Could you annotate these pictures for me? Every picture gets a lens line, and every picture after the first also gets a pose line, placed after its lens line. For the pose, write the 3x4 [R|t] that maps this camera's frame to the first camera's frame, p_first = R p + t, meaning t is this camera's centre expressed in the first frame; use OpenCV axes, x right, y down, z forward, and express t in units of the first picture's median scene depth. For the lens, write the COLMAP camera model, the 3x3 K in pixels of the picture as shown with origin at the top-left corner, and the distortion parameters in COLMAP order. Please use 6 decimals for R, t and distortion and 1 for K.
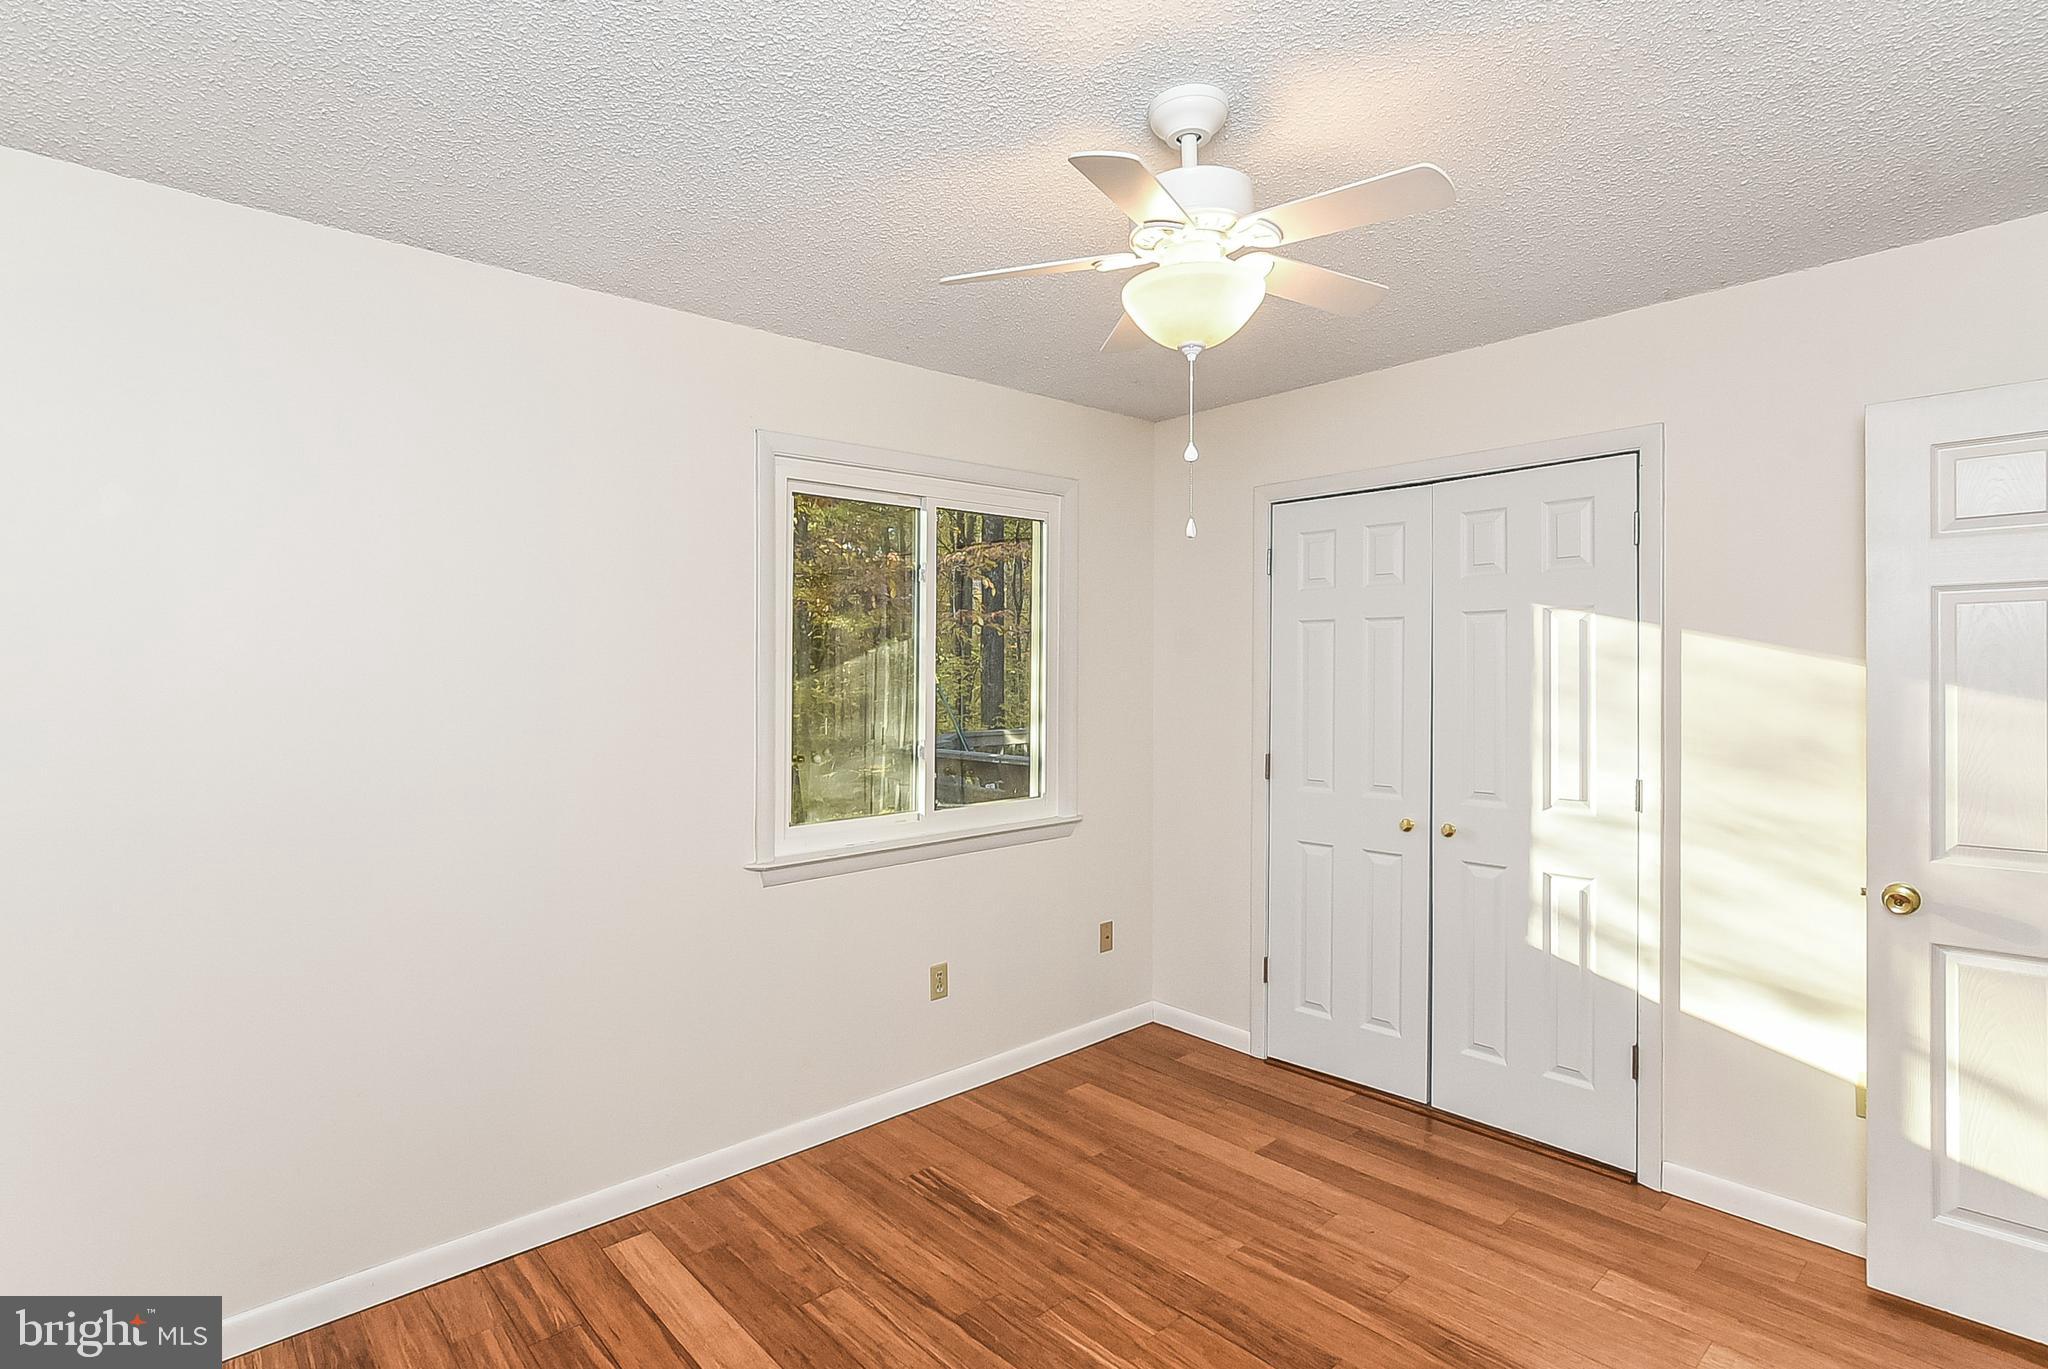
lens RADIAL K [[1004.5, 0, 1021.5], [0, 1004.5, 670.0], [0, 0, 1]] dist [-0.017342, 0.009334]
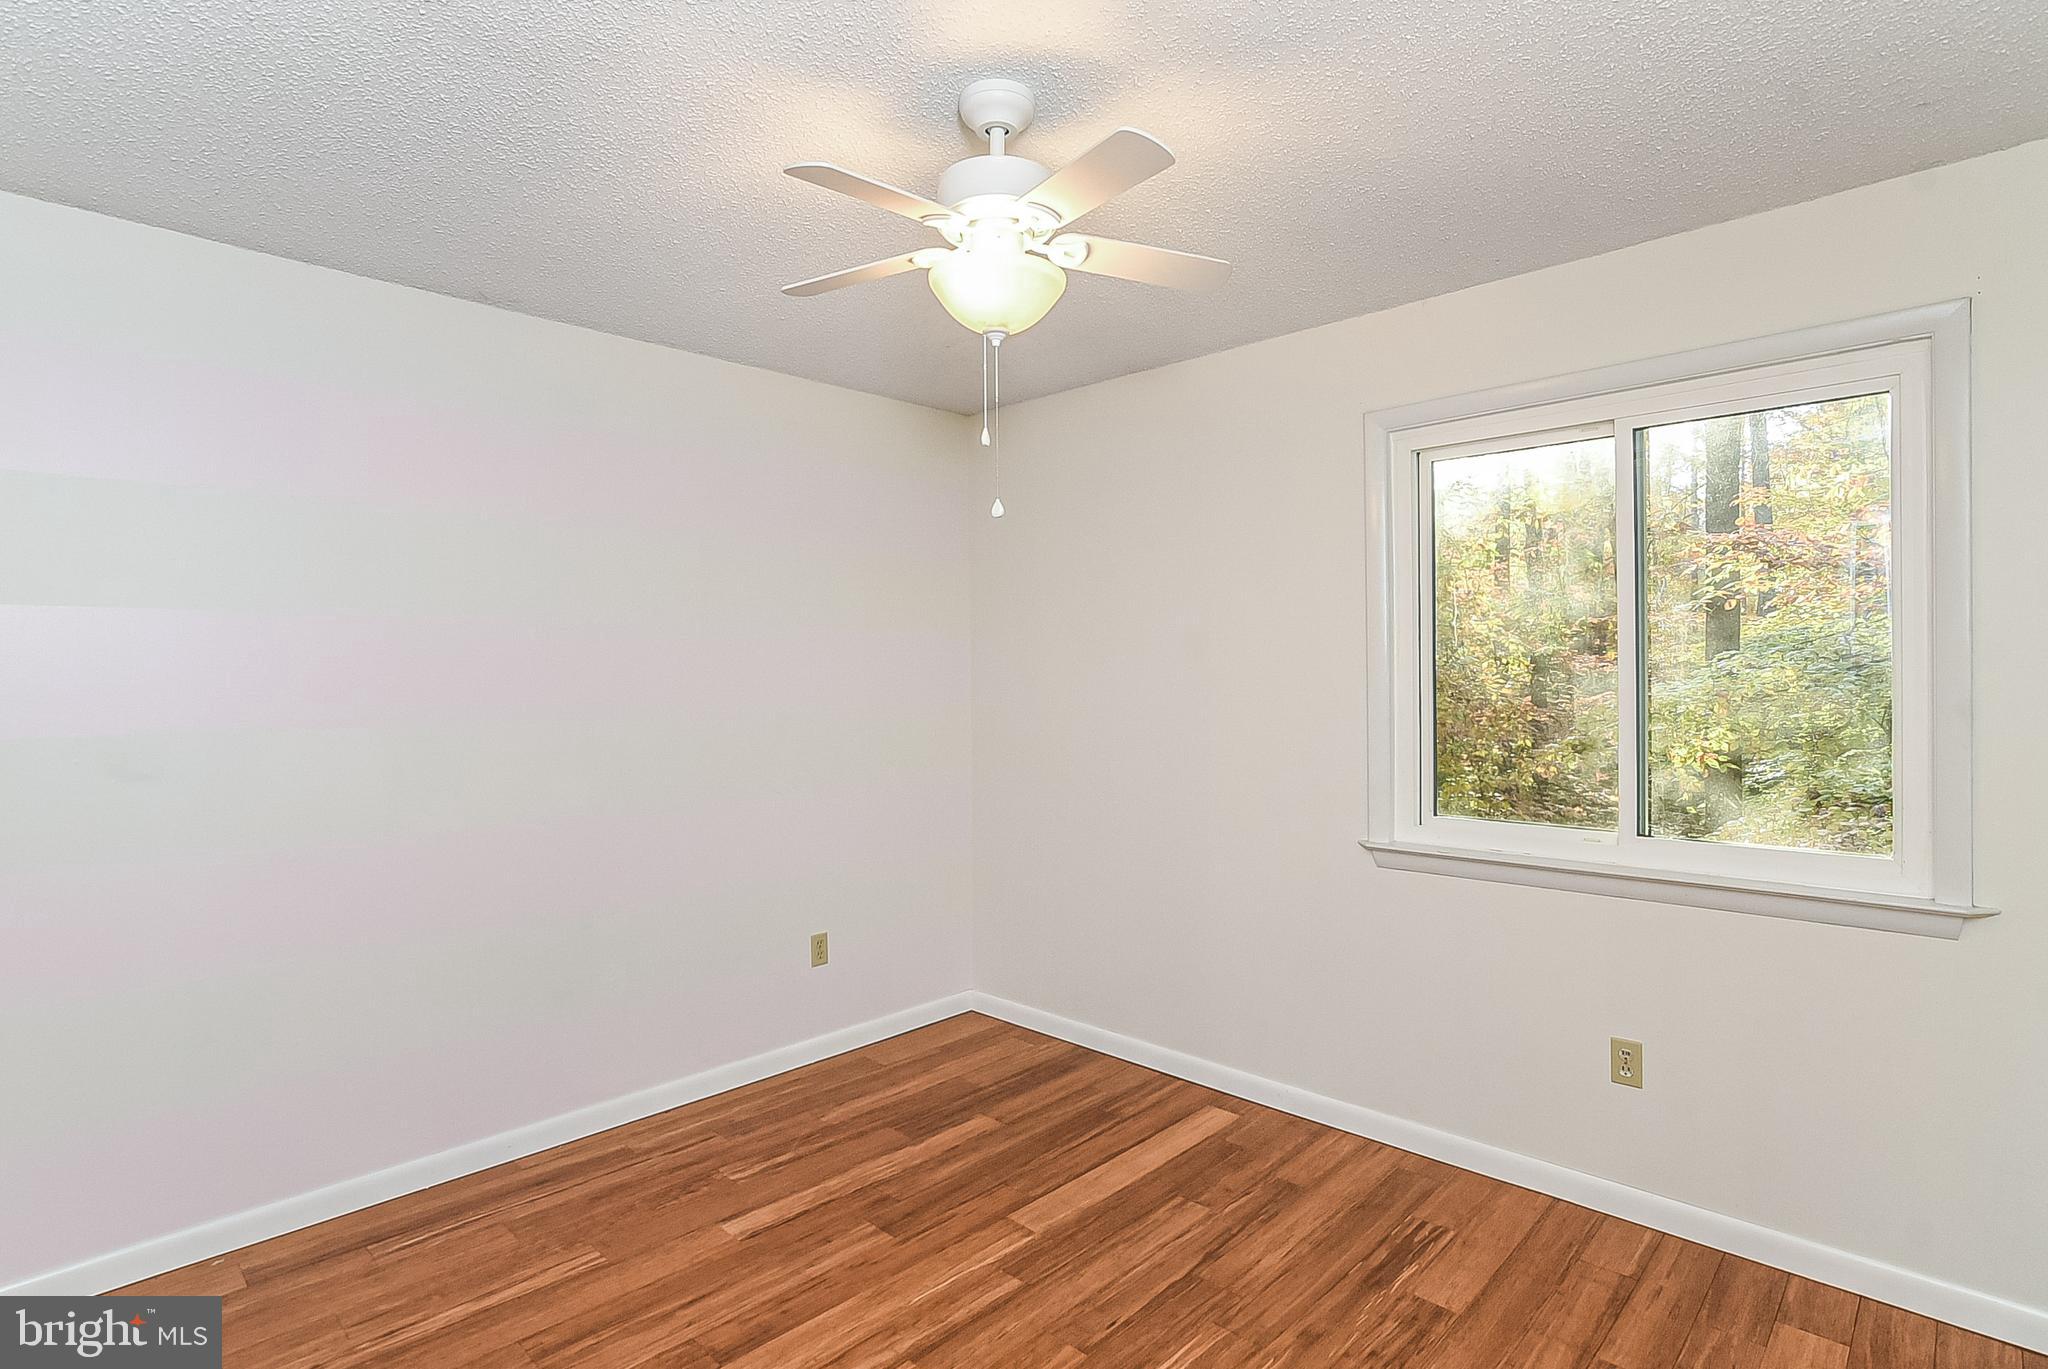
lens RADIAL K [[1004.5, 0, 1022.8], [0, 1004.5, 672.6], [0, 0, 1]] dist [-0.017342, 0.009334]
pose [[0.087047, 0.003369, -0.996199, 0.742213], [0.004072, 0.999985, 0.003738, 0.015612], [0.996196, -0.004382, 0.087032, 0.575734]]
